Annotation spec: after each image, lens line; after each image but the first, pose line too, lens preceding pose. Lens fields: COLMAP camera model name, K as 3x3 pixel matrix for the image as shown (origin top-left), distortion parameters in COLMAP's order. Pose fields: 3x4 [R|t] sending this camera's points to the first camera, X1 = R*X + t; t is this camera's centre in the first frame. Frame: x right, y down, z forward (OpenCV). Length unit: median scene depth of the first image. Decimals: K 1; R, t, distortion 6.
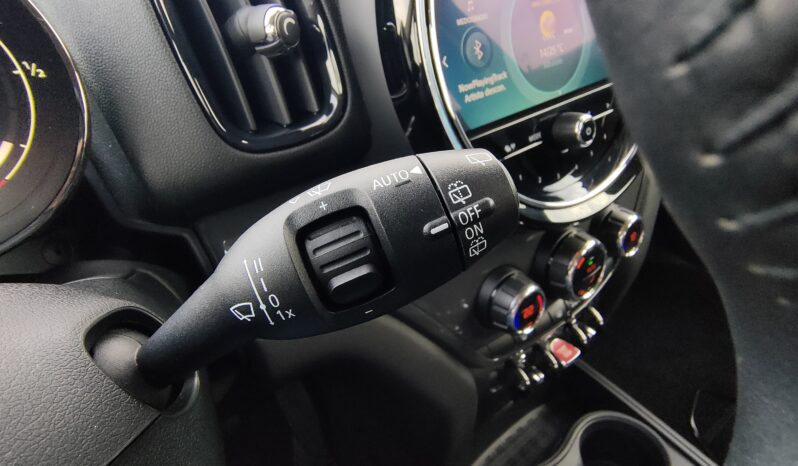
lens RADIAL K [[390.6, 0, 396.5], [0, 390.6, 237.7], [0, 0, 1]] dist [-0.000239, 0.000024]
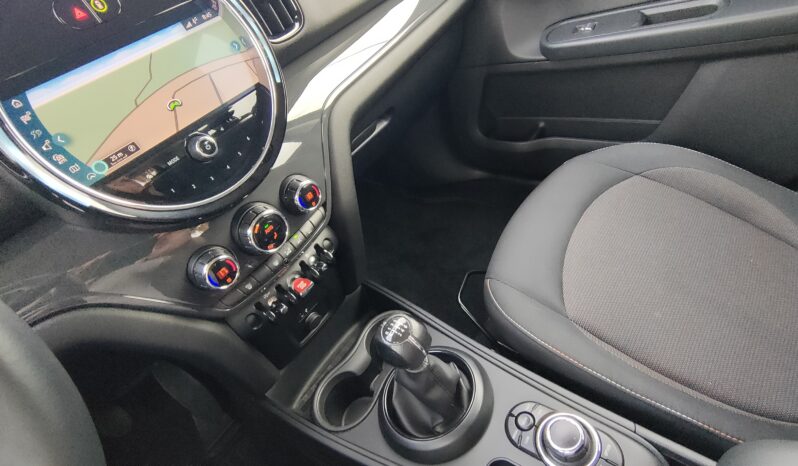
lens RADIAL K [[396.8, 0, 399.0], [0, 396.8, 233.0], [0, 0, 1]] dist [0.000304, 0.001132]
pose [[0.942475, -0.298734, 0.149996, 0.921916], [0.282904, 0.951846, 0.118128, 0.067105], [-0.178062, -0.068898, 0.981604, -0.671353]]
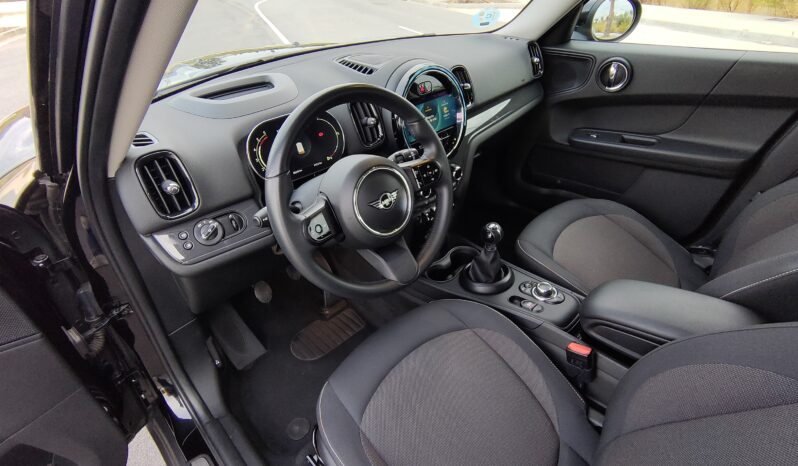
lens RADIAL K [[396.8, 0, 399.0], [0, 396.8, 233.0], [0, 0, 1]] dist [0.000304, 0.001132]
pose [[0.983192, -0.023009, 0.181121, -0.704782], [0.018986, 0.999534, 0.023917, 0.573162], [-0.181587, -0.020077, 0.983170, -3.087051]]
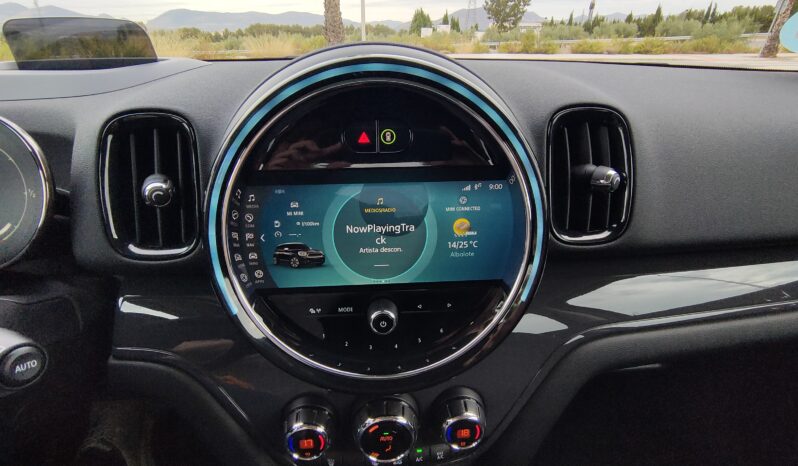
lens RADIAL K [[395.0, 0, 400.0], [0, 395.0, 235.0], [0, 0, 1]] dist [0.001144, 0.000837]
pose [[0.849343, 0.338402, -0.405093, 0.990841], [-0.369977, 0.929041, 0.000373, -0.579715], [0.376474, 0.149558, 0.914275, -0.078653]]
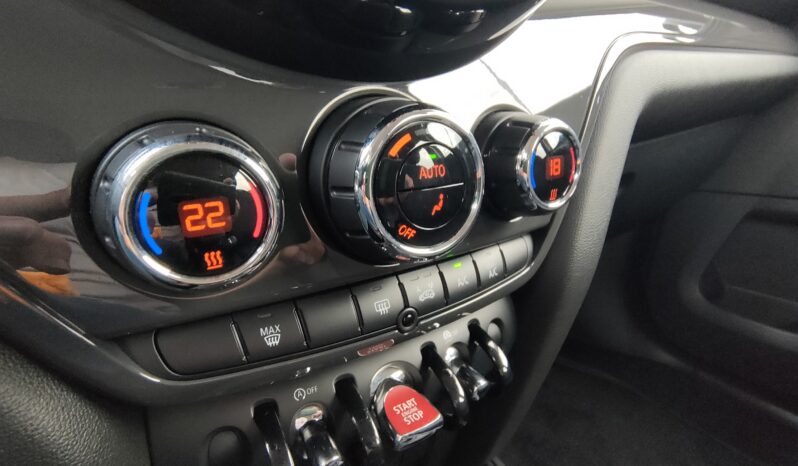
lens RADIAL K [[399.8, 0, 402.5], [0, 399.8, 235.0], [0, 0, 1]] dist [-0.001236, 0.000122]
pose [[0.989969, 0.140753, 0.012282, 0.597706], [-0.134338, 0.964639, -0.226771, 0.305649], [-0.043767, 0.222846, 0.973871, 0.765827]]
